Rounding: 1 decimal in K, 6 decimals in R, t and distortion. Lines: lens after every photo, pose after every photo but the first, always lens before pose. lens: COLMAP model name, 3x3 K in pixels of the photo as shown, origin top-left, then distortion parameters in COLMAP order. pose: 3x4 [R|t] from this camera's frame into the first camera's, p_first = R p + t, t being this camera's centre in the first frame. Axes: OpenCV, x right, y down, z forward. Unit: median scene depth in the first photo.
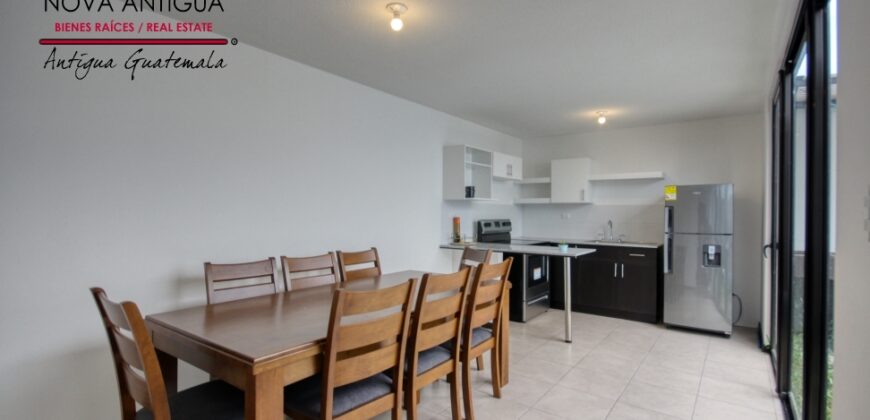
lens RADIAL K [[404.3, 0, 435.3], [0, 404.3, 212.0], [0, 0, 1]] dist [-0.003478, -0.000510]
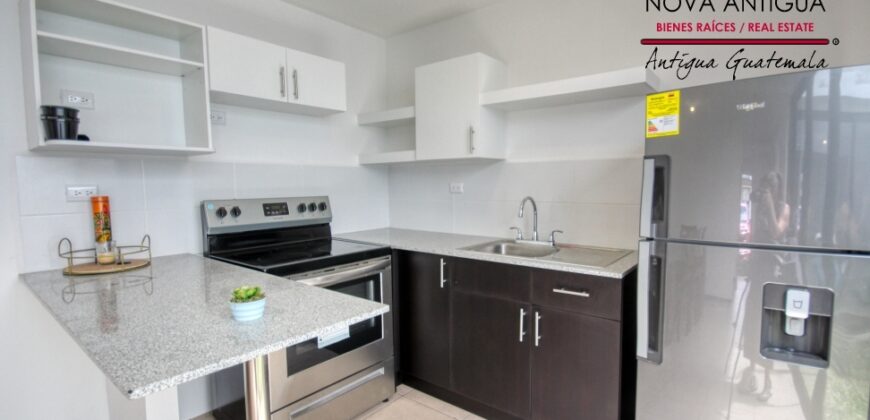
lens RADIAL K [[404.3, 0, 436.2], [0, 404.3, 213.6], [0, 0, 1]] dist [-0.003478, -0.000510]
pose [[0.998259, -0.007915, -0.058447, 0.383769], [0.012286, 0.997121, 0.074821, 0.004616], [0.057687, -0.075409, 0.995483, 0.606330]]
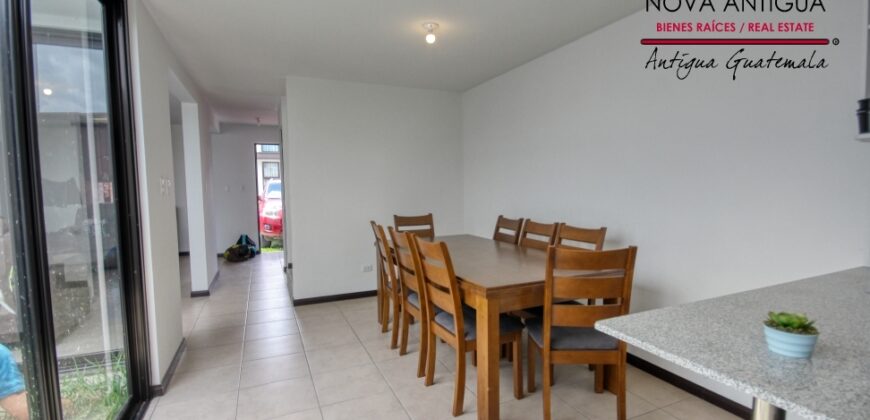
lens RADIAL K [[404.3, 0, 435.8], [0, 404.3, 212.0], [0, 0, 1]] dist [-0.003478, -0.000510]
pose [[-0.500021, 0.060750, -0.863880, 0.496190], [0.011980, 0.997926, 0.063242, 0.003331], [0.865930, 0.021273, -0.499712, 0.777211]]
